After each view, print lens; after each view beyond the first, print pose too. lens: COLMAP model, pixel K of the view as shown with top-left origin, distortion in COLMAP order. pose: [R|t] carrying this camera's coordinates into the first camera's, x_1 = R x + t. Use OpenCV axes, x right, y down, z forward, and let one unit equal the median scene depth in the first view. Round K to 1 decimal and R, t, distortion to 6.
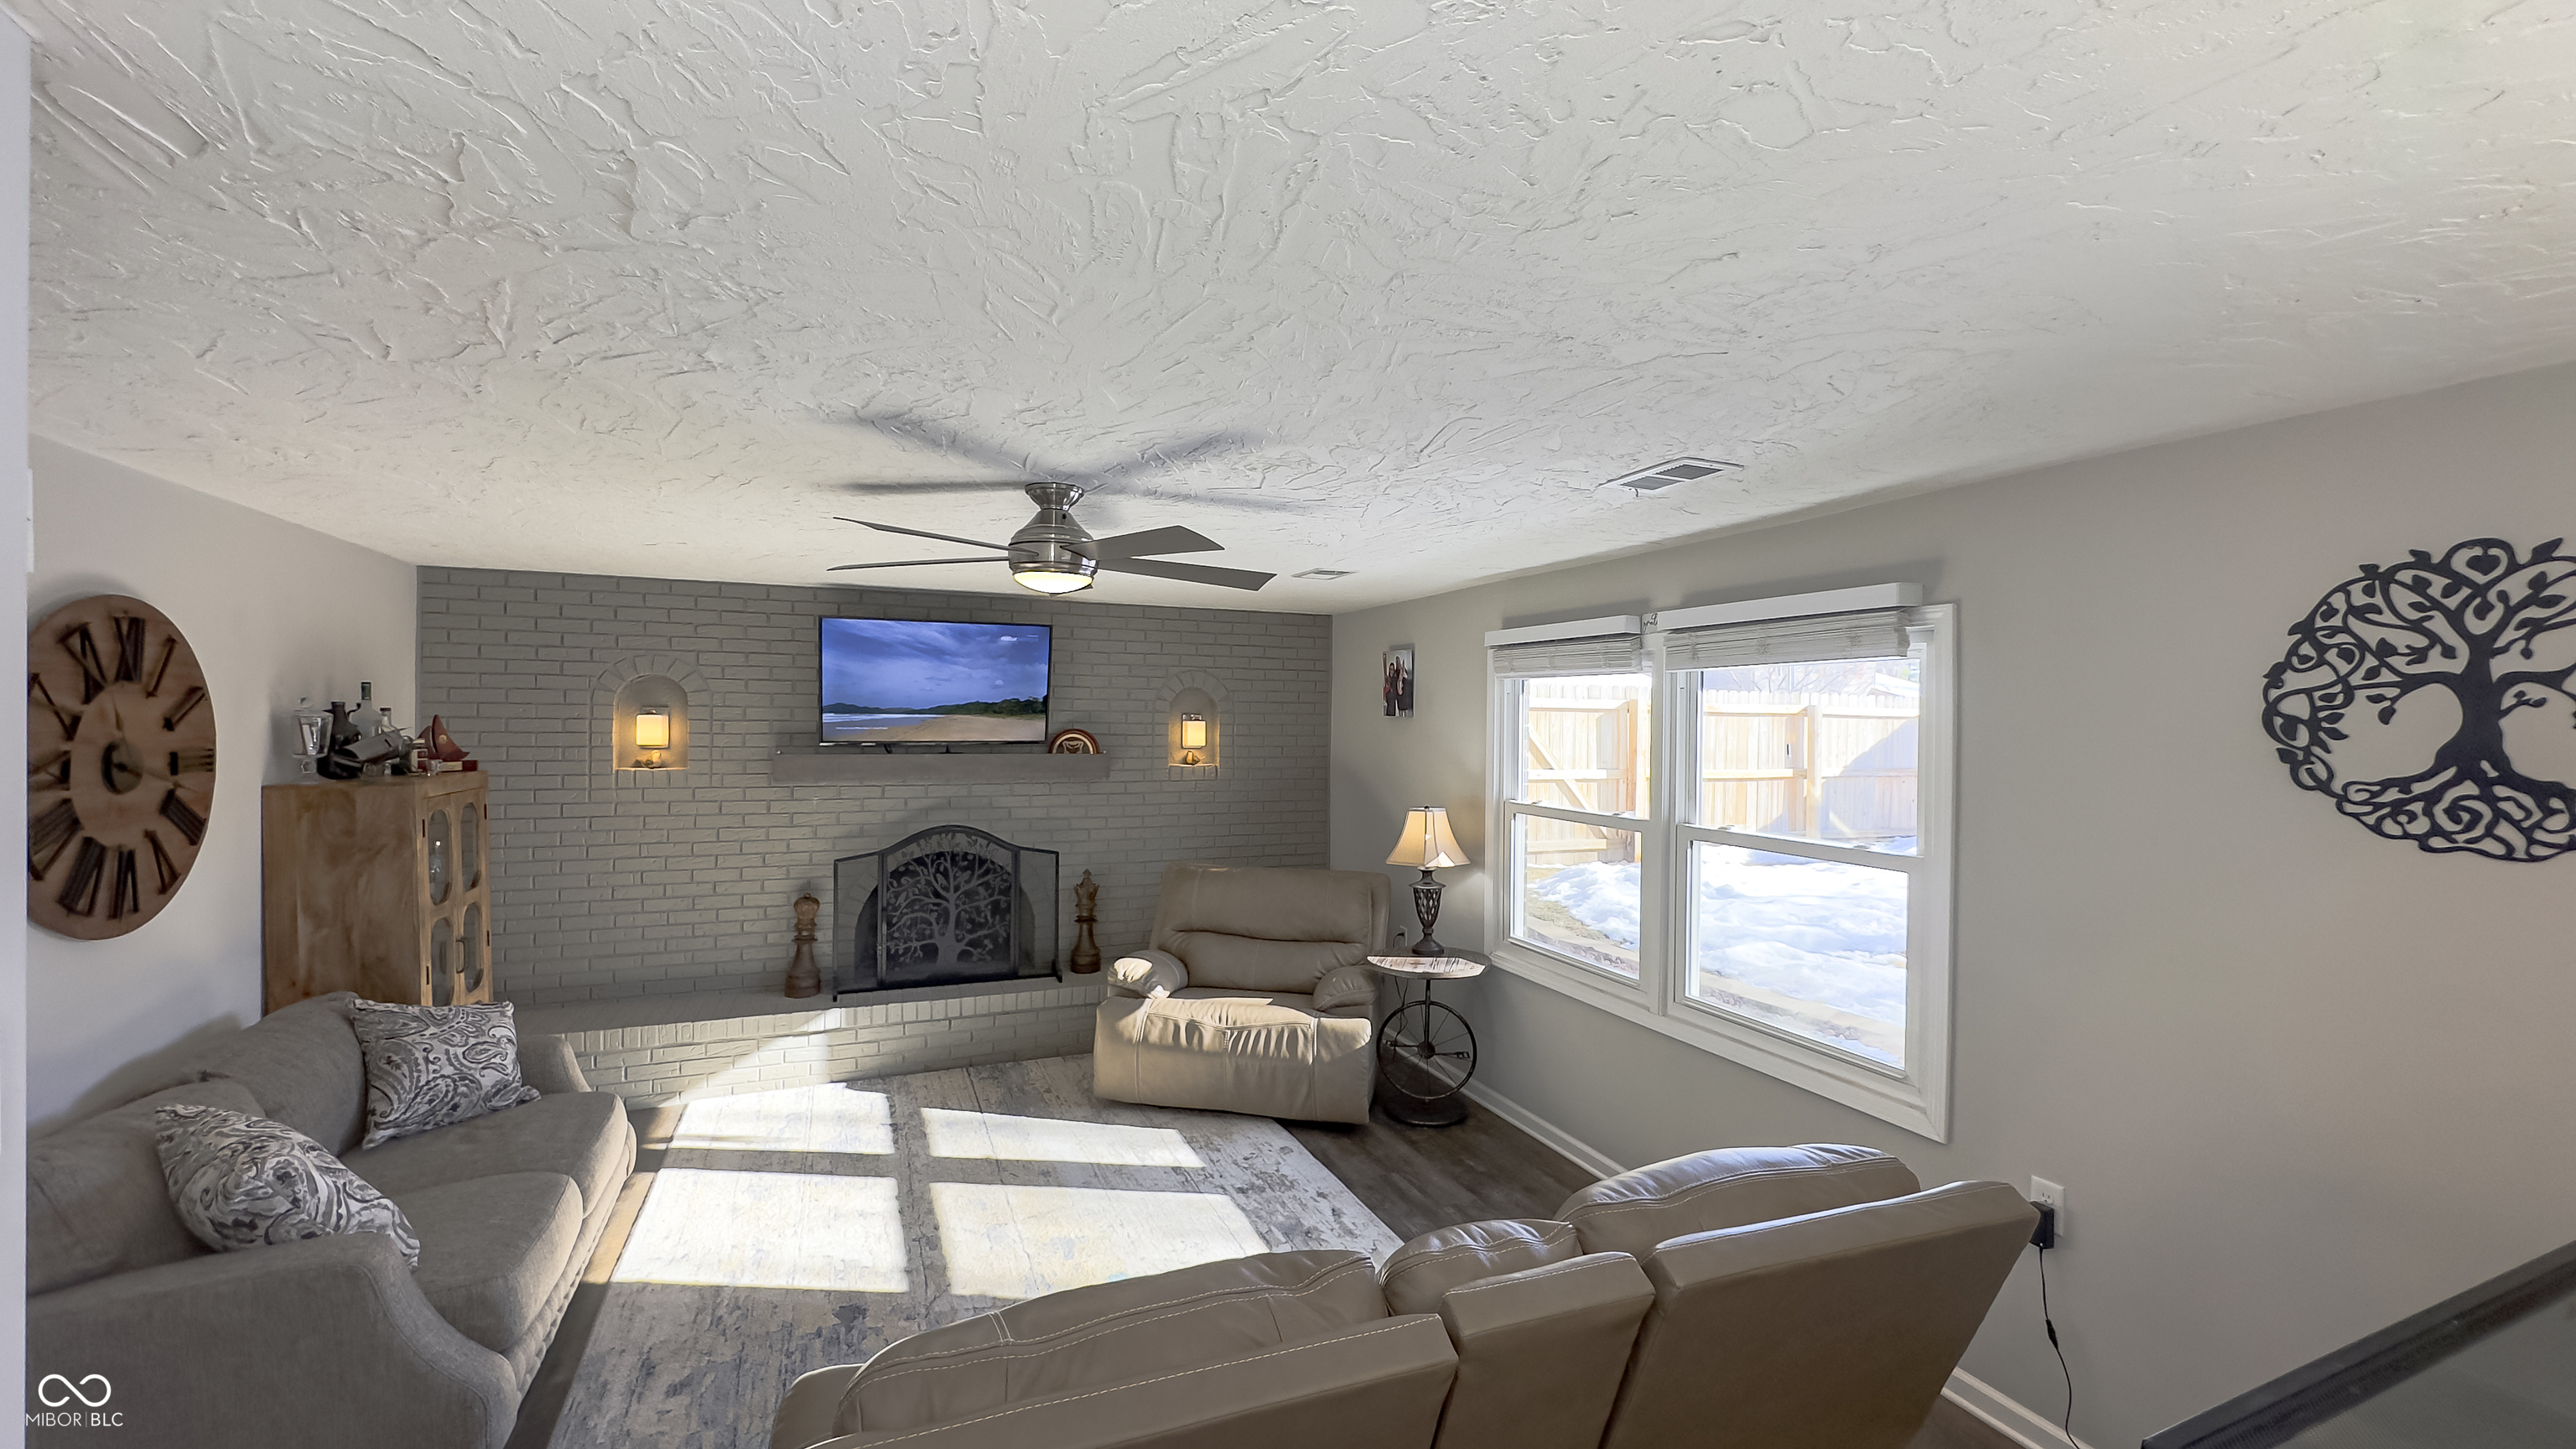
lens RADIAL K [[1029.0, 0, 1292.8], [0, 1029.0, 729.9], [0, 0, 1]] dist [-0.003757, 0.001203]
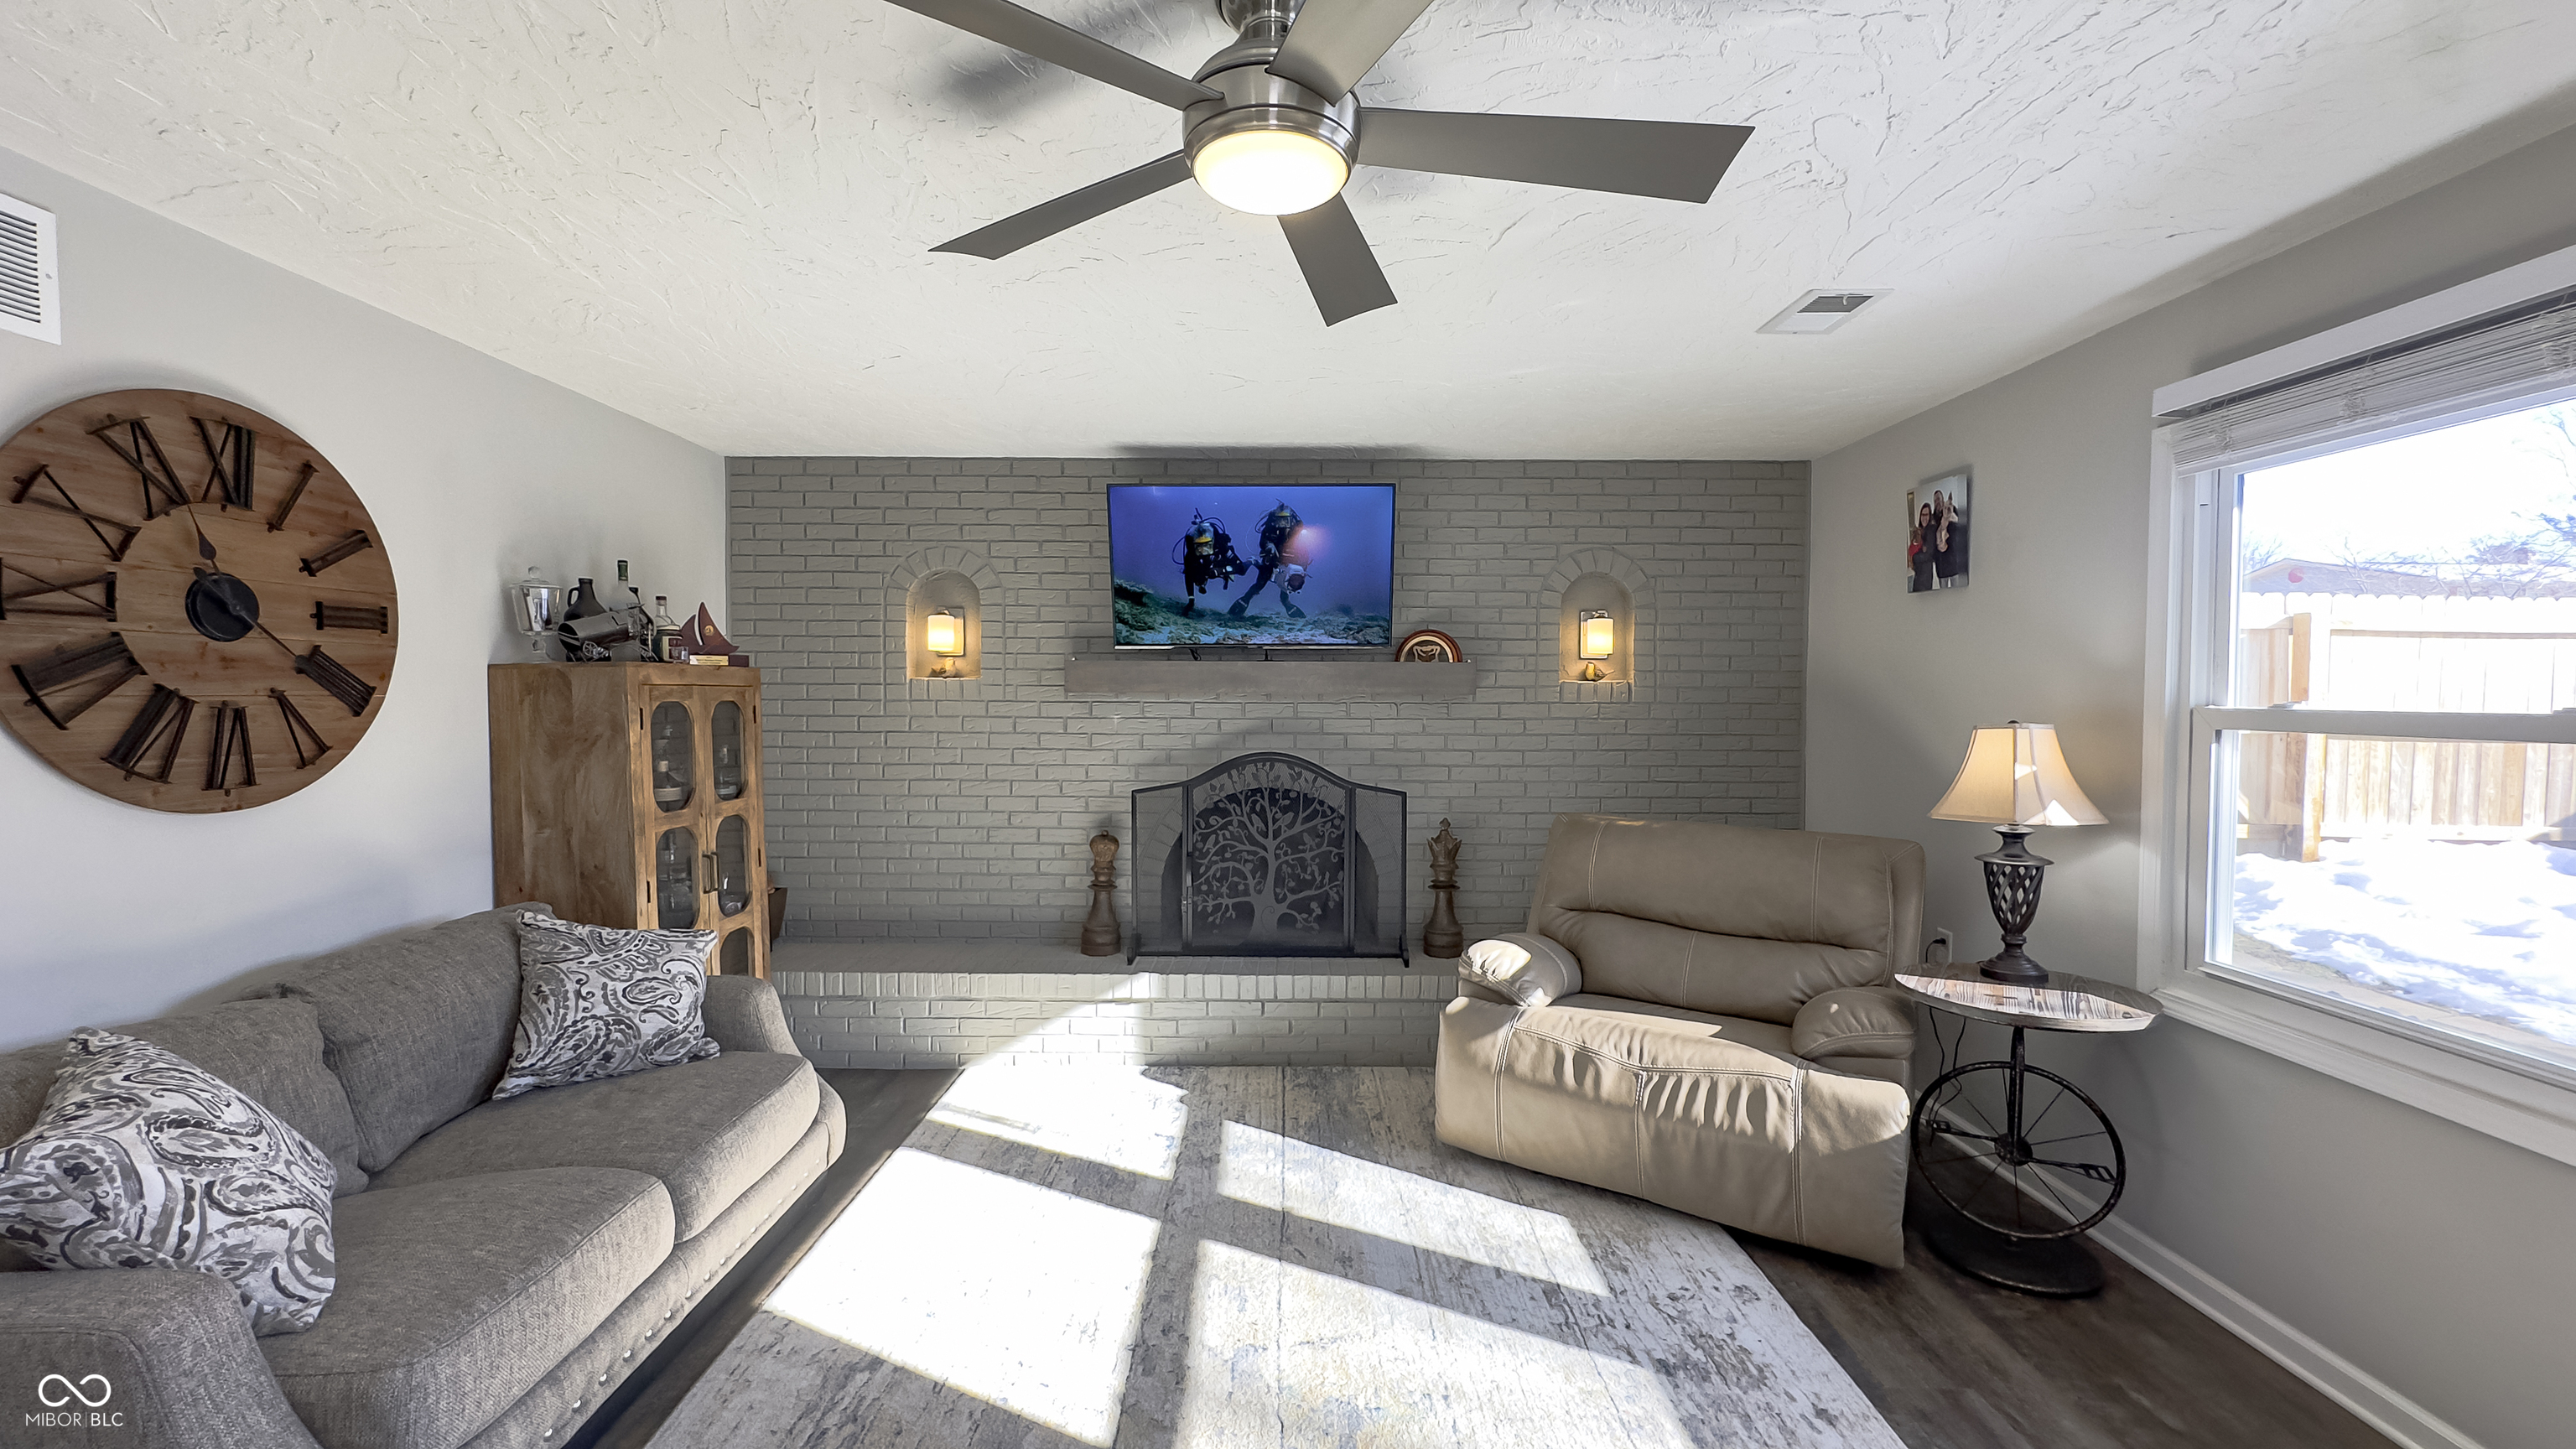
lens RADIAL K [[1029.0, 0, 1289.5], [0, 1029.0, 727.0], [0, 0, 1]] dist [-0.003757, 0.001203]
pose [[0.920953, 0.004227, -0.389652, -0.038464], [0.001971, 0.999878, 0.015505, 0.155316], [0.389669, -0.015047, 0.920832, 0.731489]]
